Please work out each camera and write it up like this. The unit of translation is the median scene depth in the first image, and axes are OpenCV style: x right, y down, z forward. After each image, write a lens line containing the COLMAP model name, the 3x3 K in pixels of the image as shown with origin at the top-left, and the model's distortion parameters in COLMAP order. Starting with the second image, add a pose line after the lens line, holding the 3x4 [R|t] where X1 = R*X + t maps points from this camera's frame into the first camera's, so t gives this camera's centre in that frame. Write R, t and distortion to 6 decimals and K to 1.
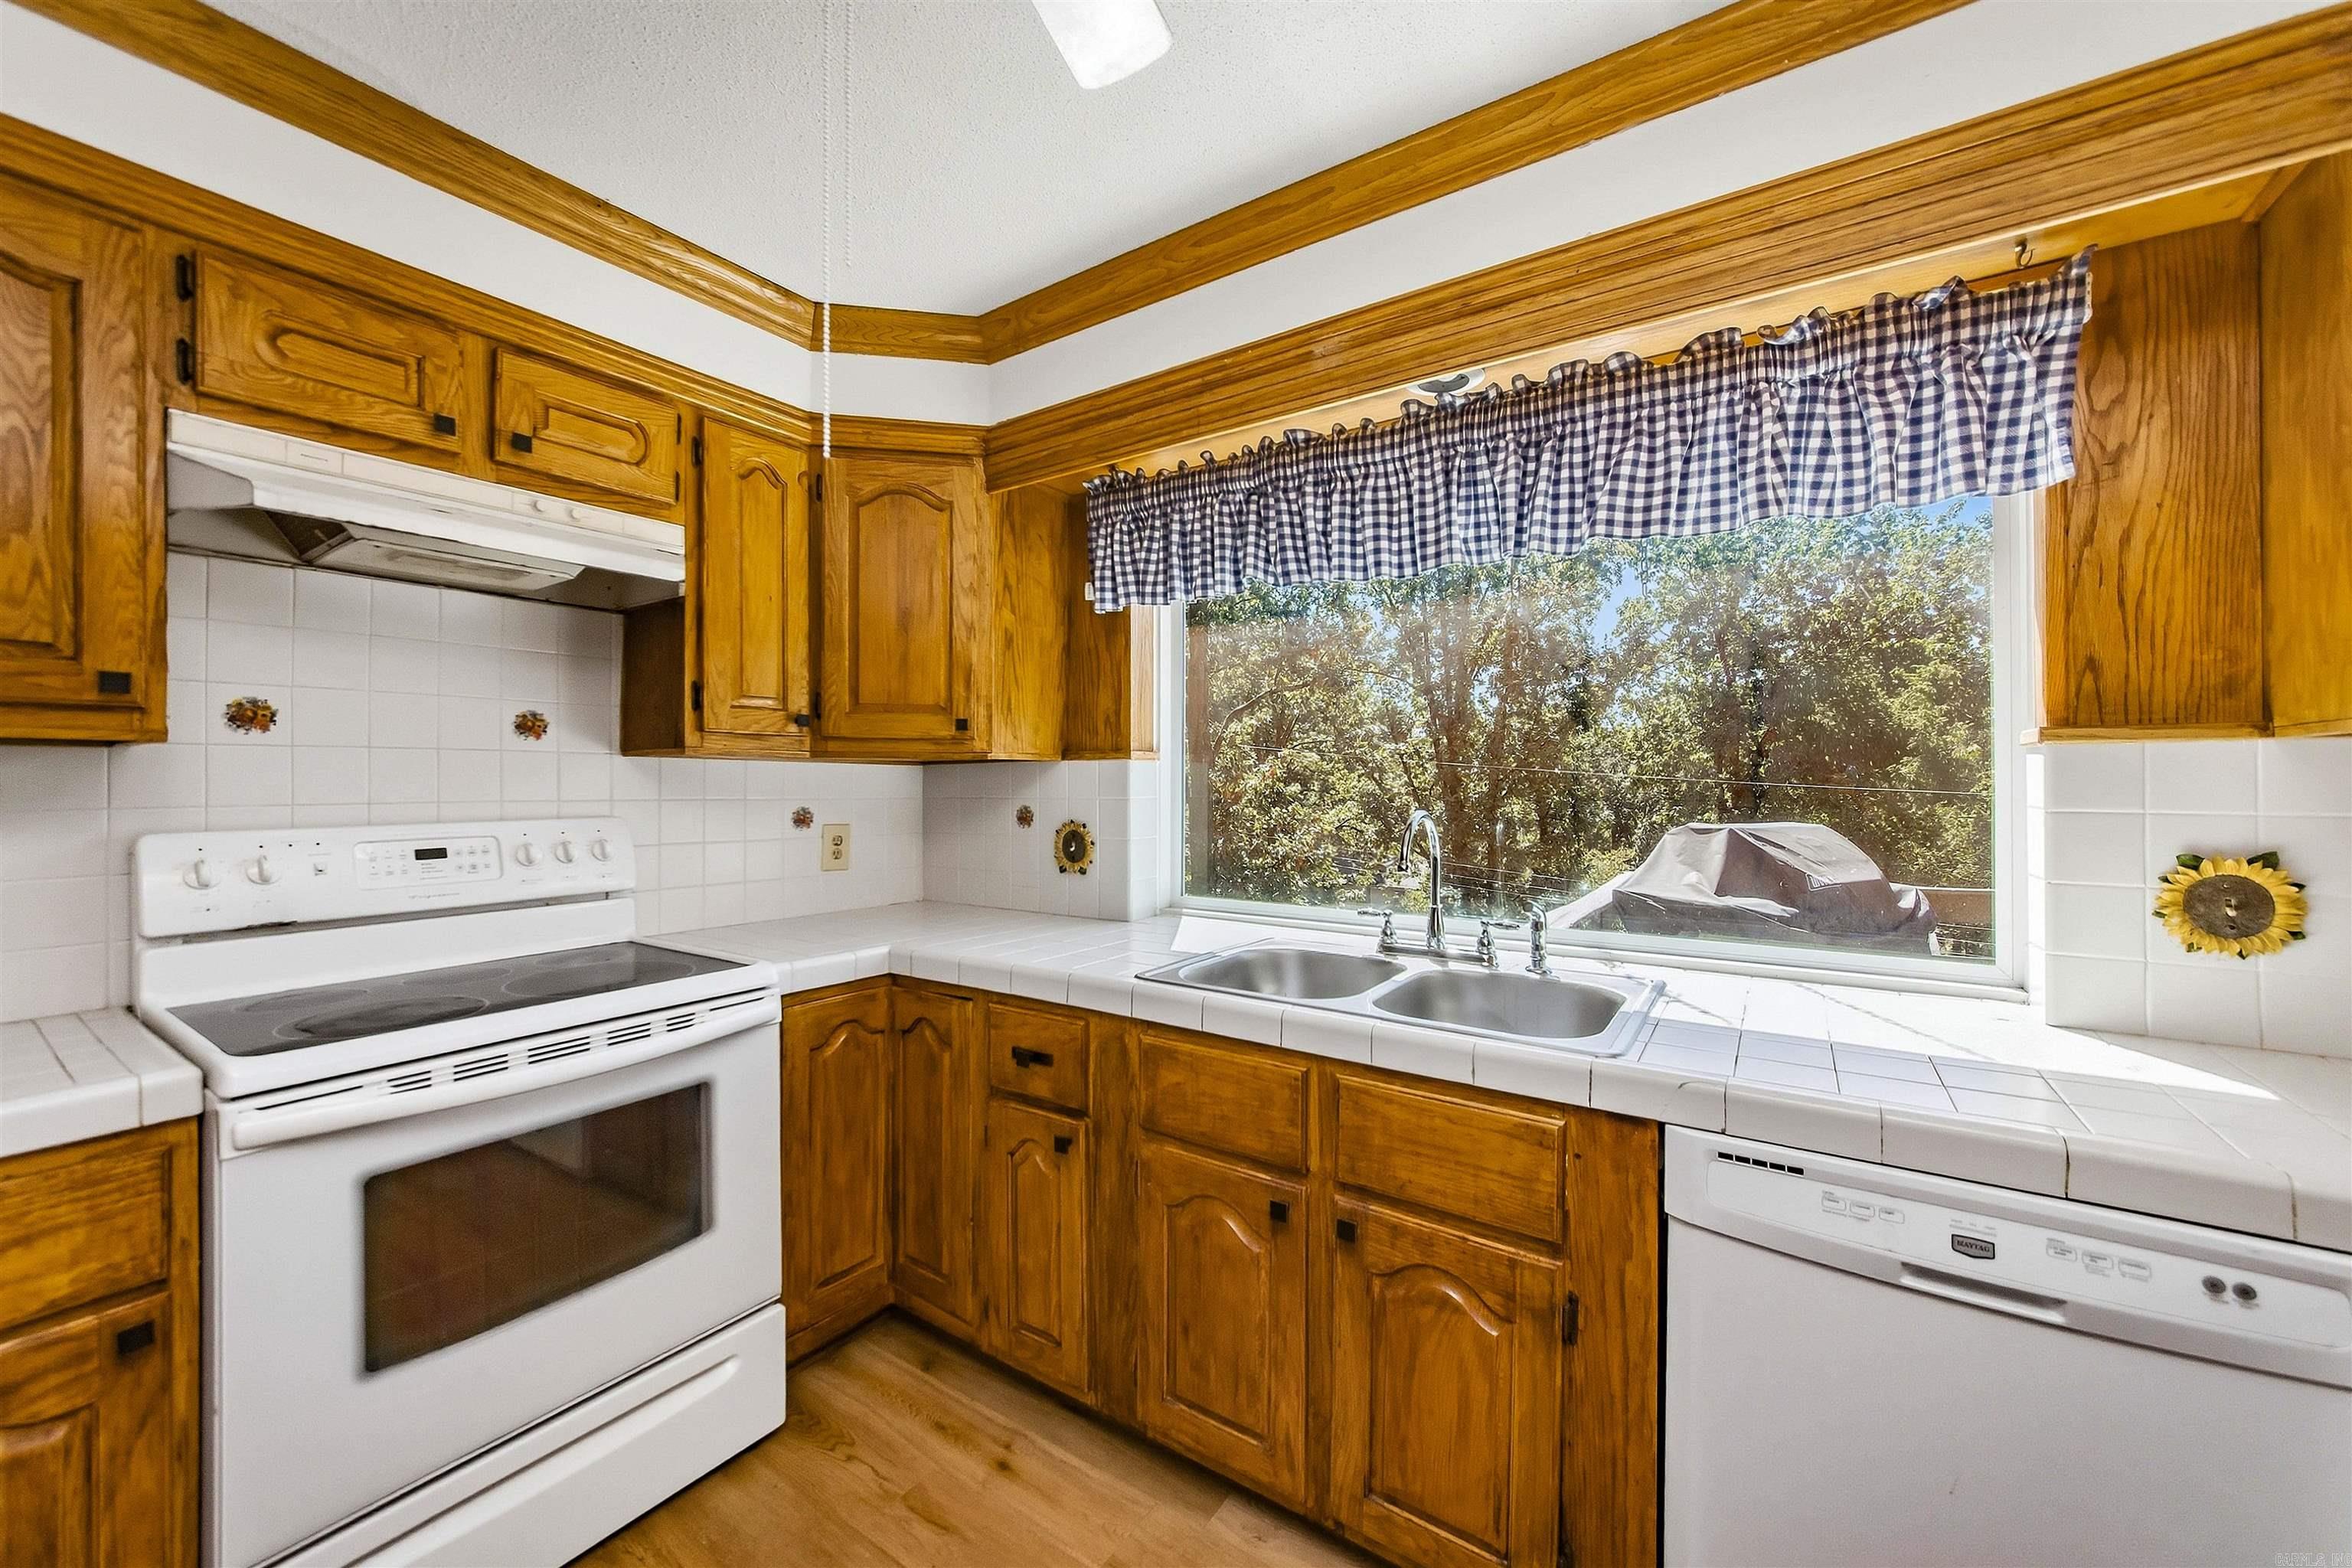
lens RADIAL K [[867.0, 0, 1181.2], [0, 867.0, 788.0], [0, 0, 1]] dist [-0.012284, 0.003417]
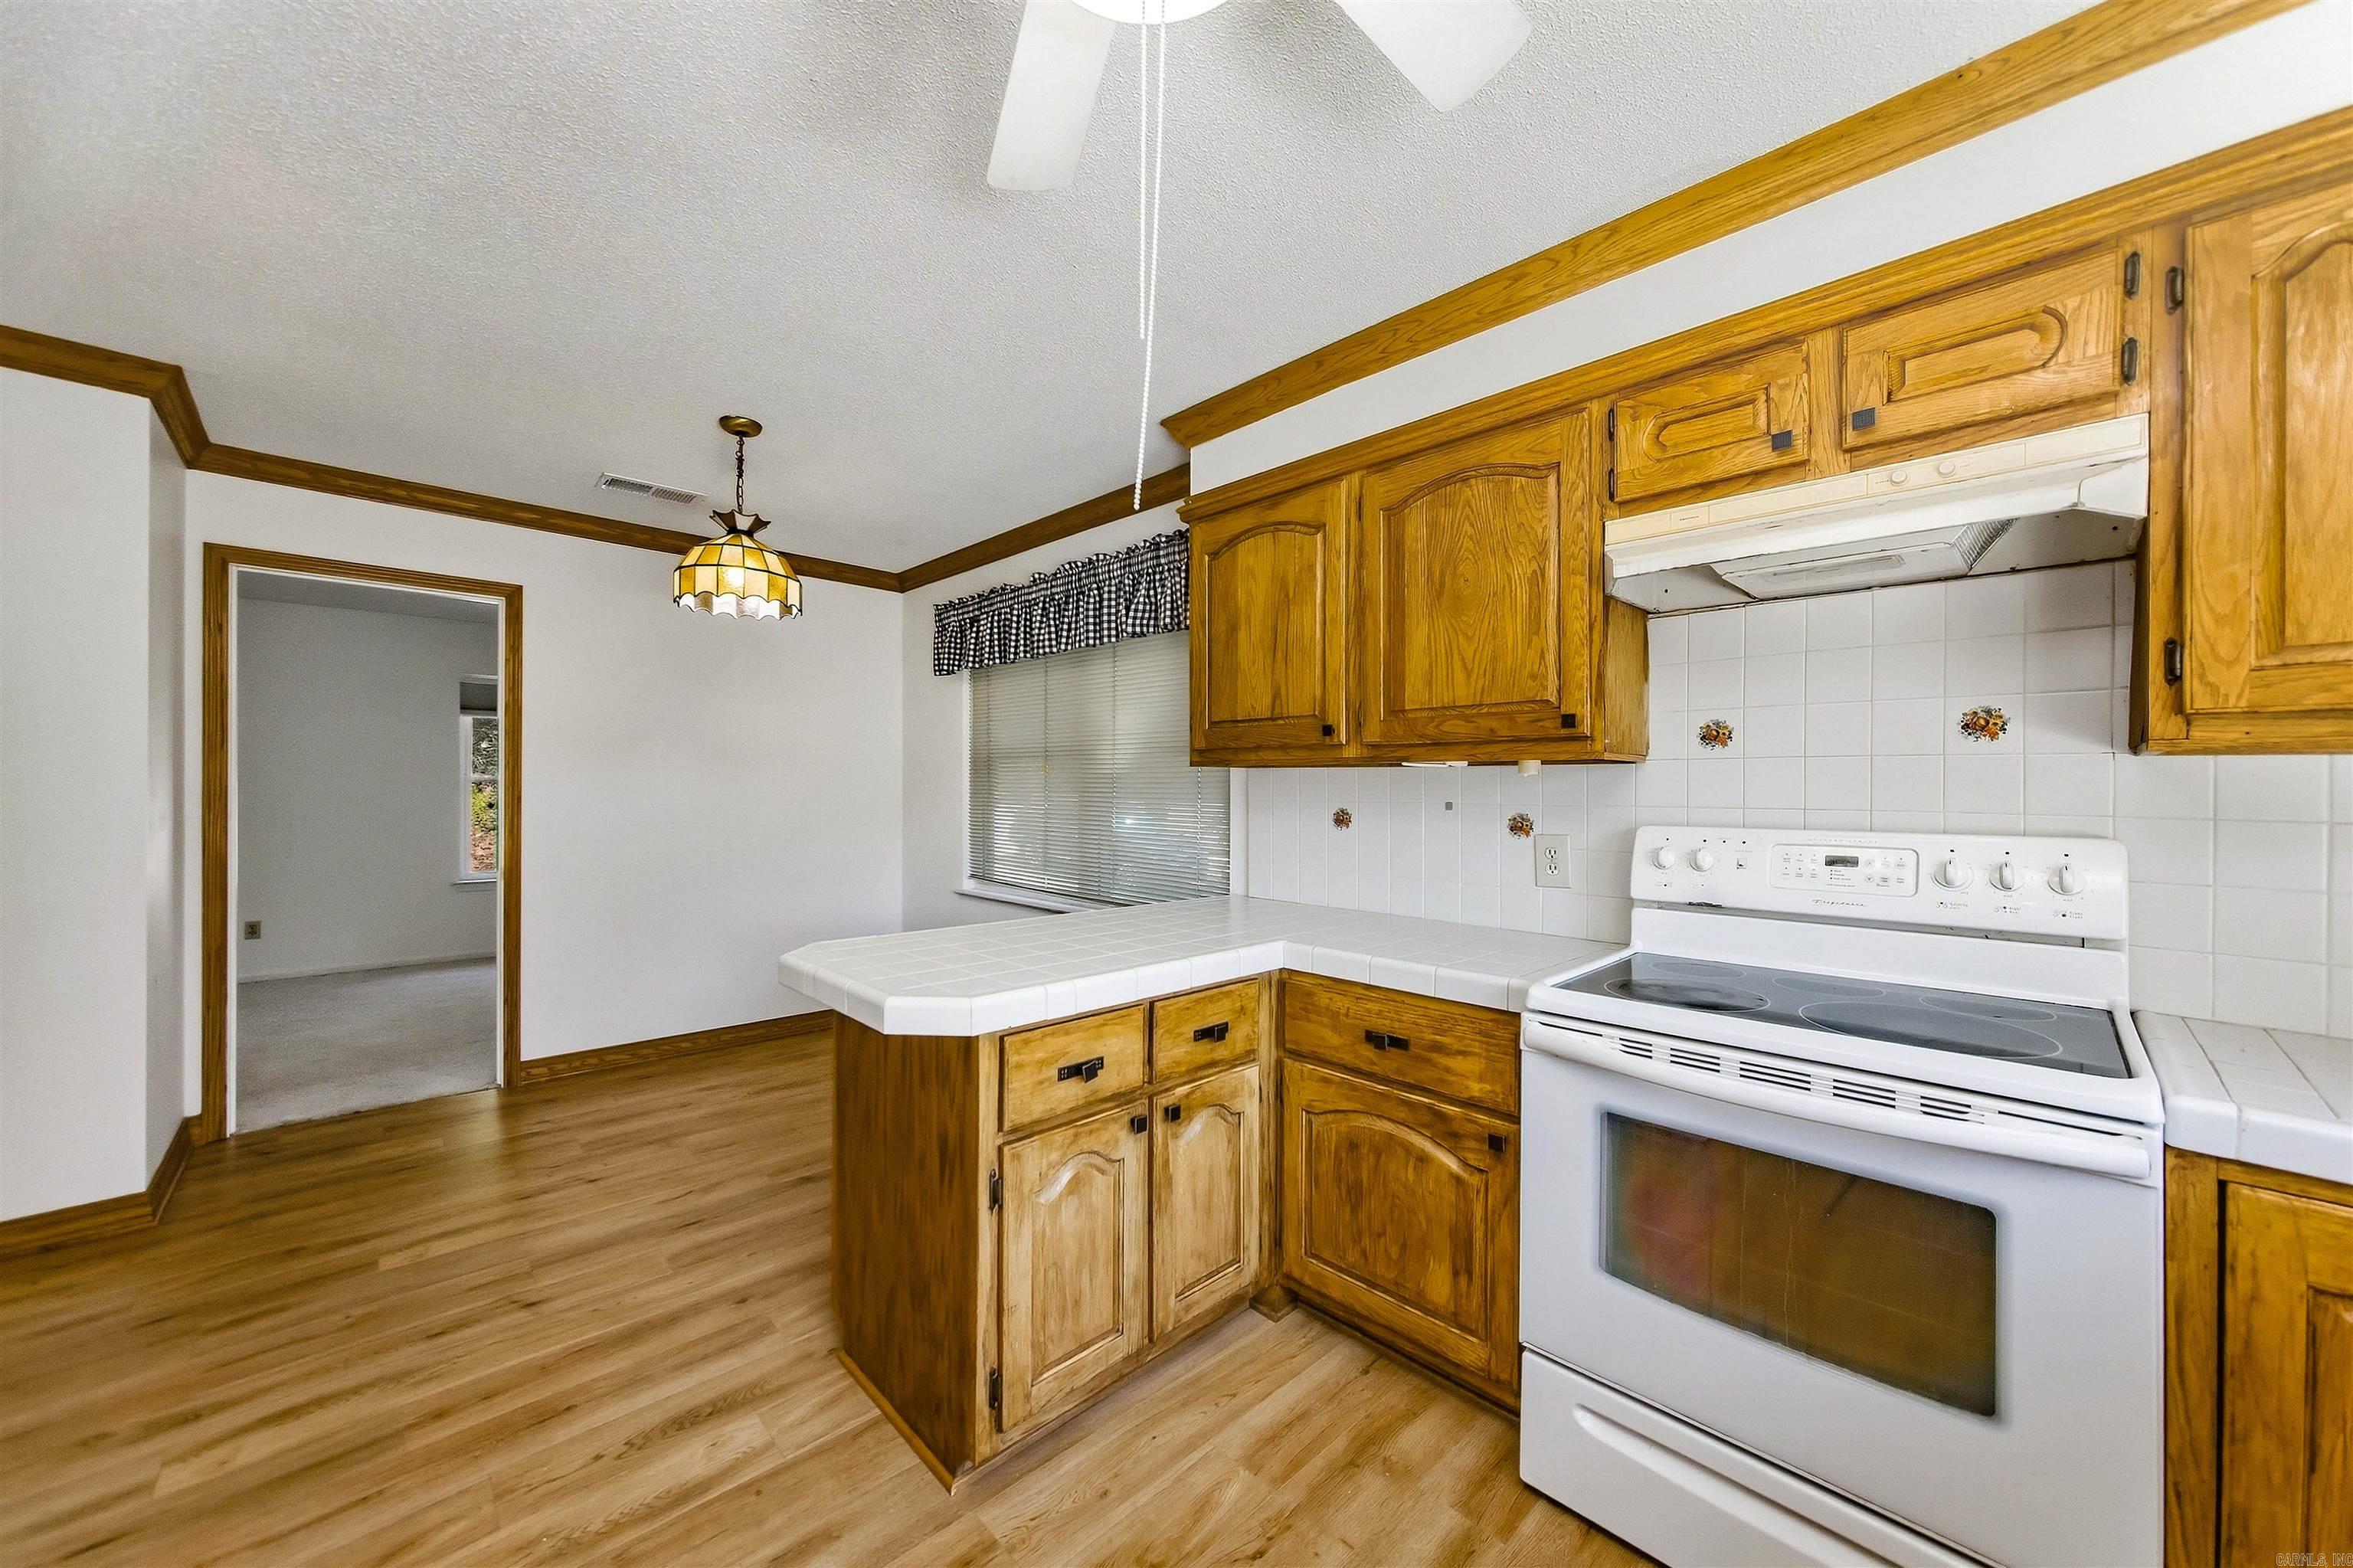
lens RADIAL K [[867.3, 0, 1176.8], [0, 867.3, 790.8], [0, 0, 1]] dist [-0.012284, 0.003417]
pose [[-0.197826, 0.006651, -0.980215, 0.265763], [-0.012613, 0.999877, 0.009330, -0.005079], [0.980156, 0.014210, -0.197718, 0.452558]]
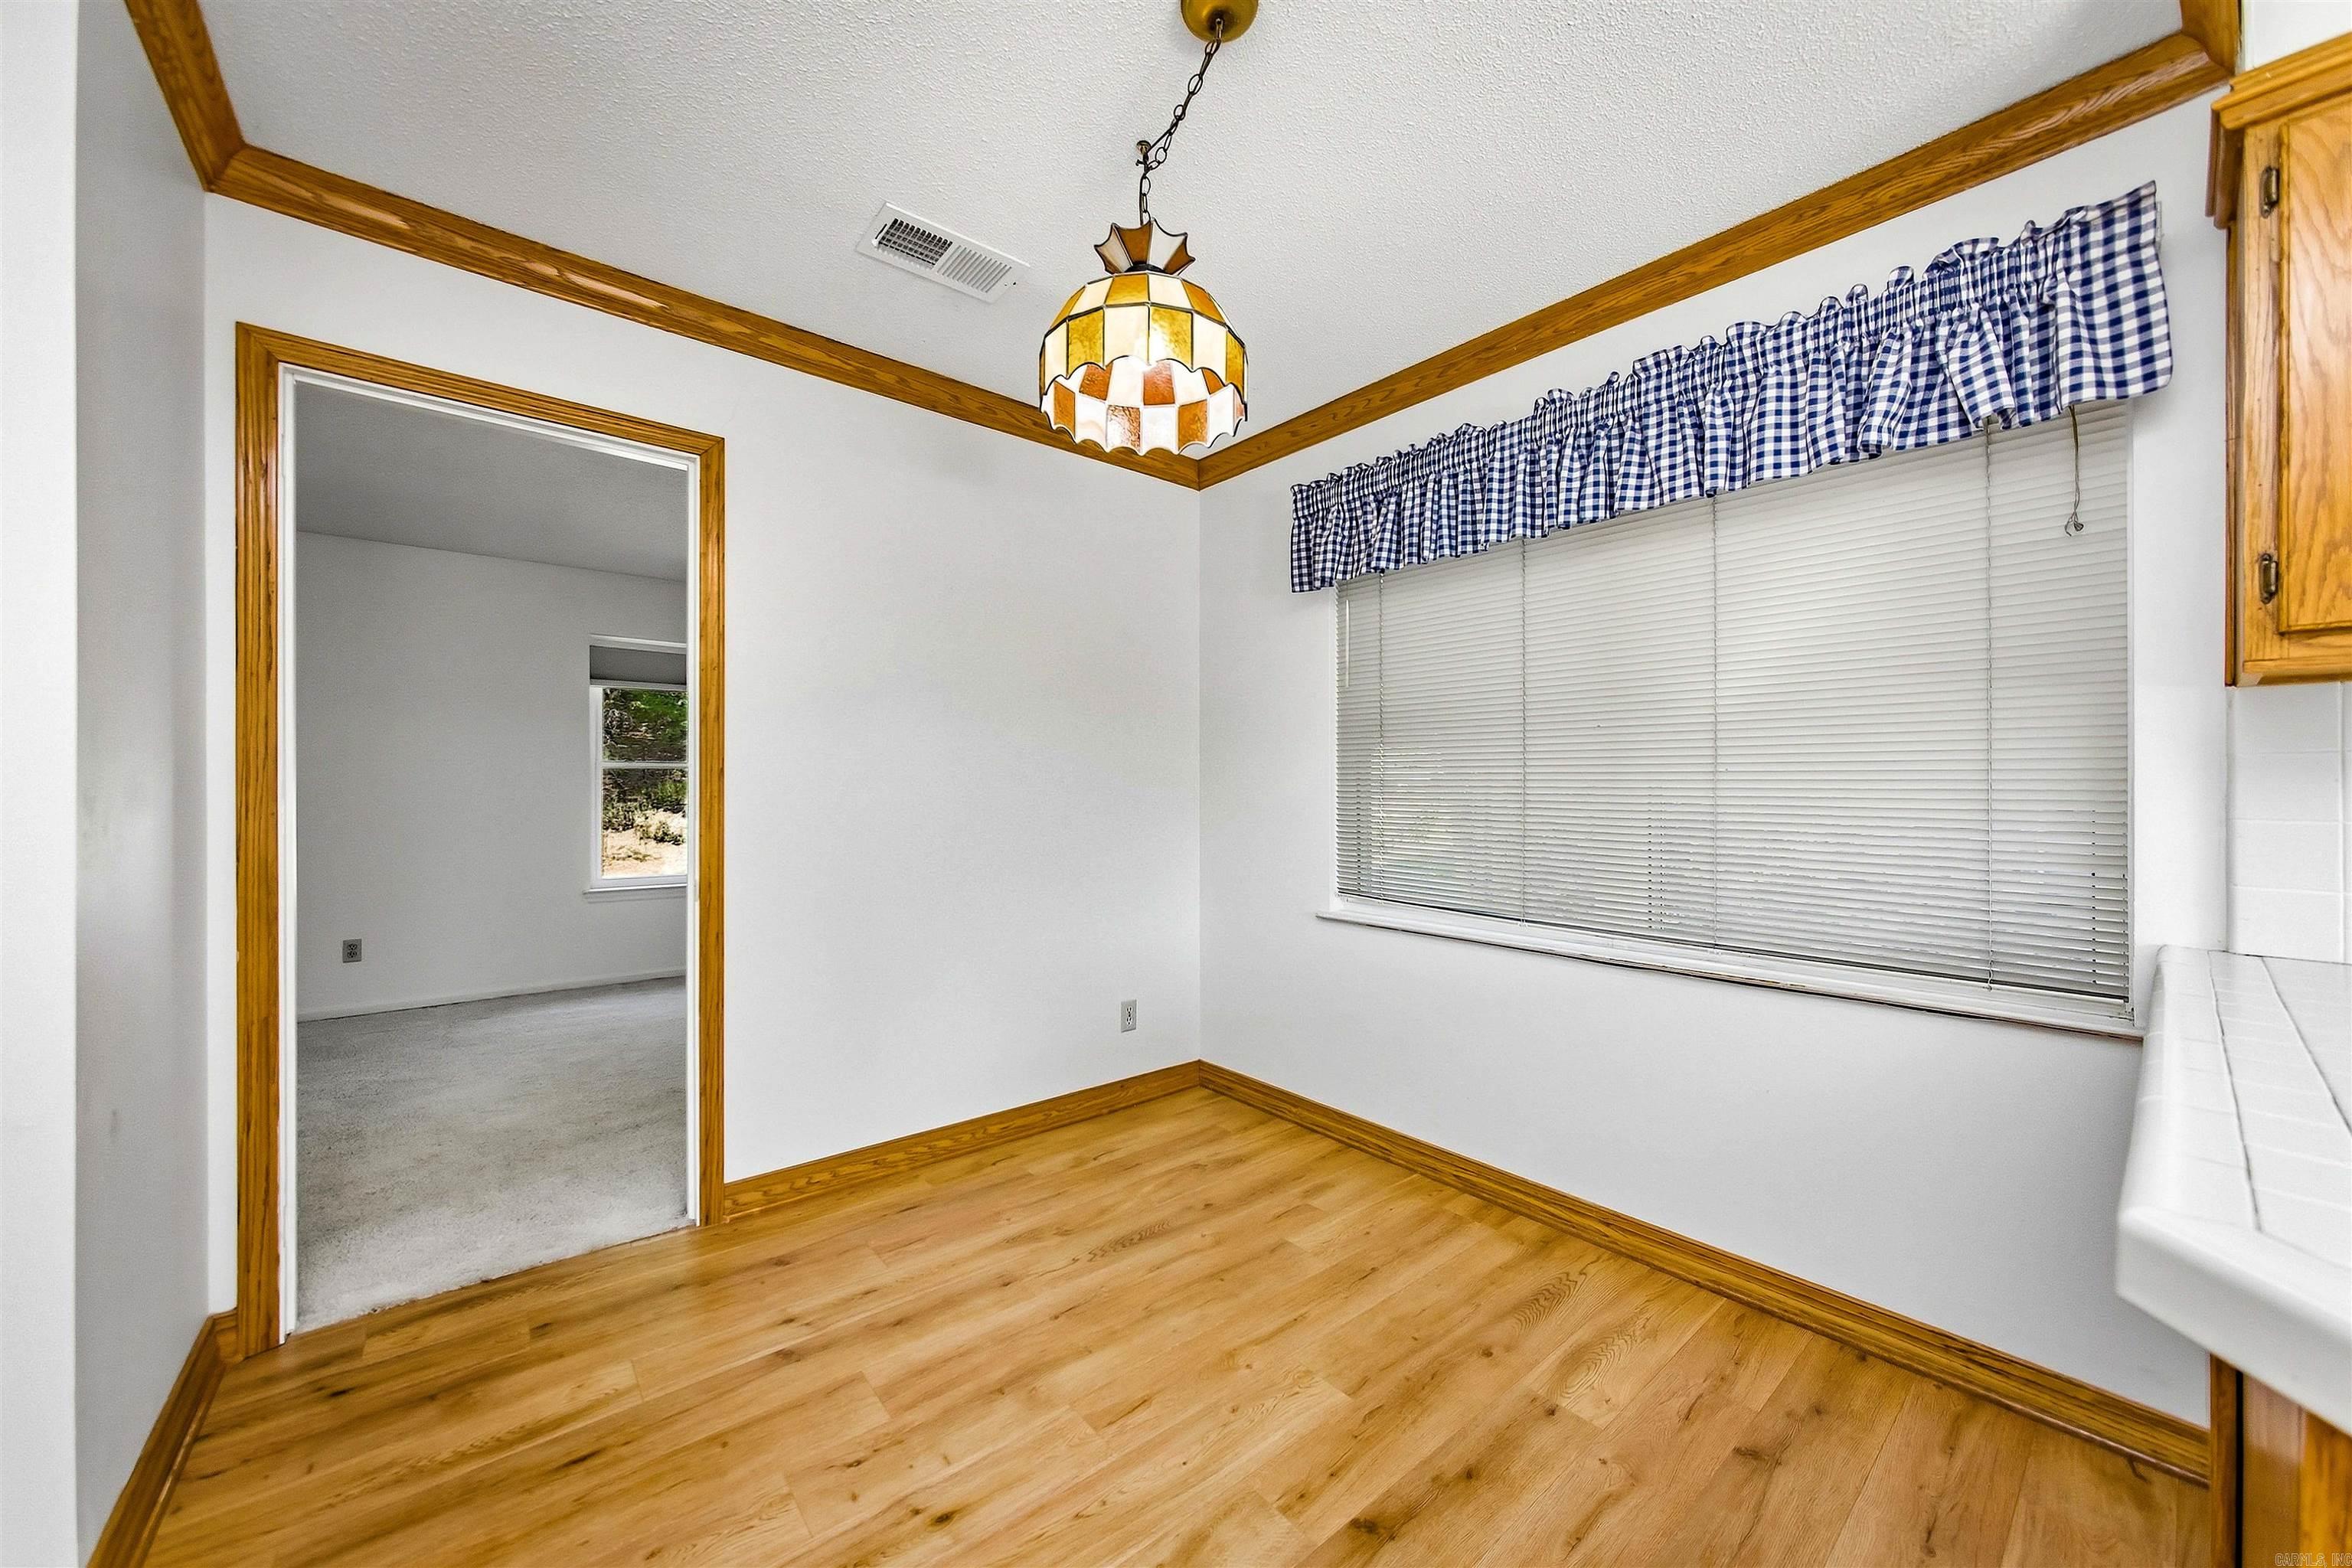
lens RADIAL K [[867.0, 0, 1175.5], [0, 867.0, 791.0], [0, 0, 1]] dist [-0.012284, 0.003417]
pose [[-0.264235, 0.006862, -0.964434, -0.366140], [-0.006806, 0.999937, 0.008979, 0.065590], [0.964434, 0.008936, -0.264171, -0.492629]]
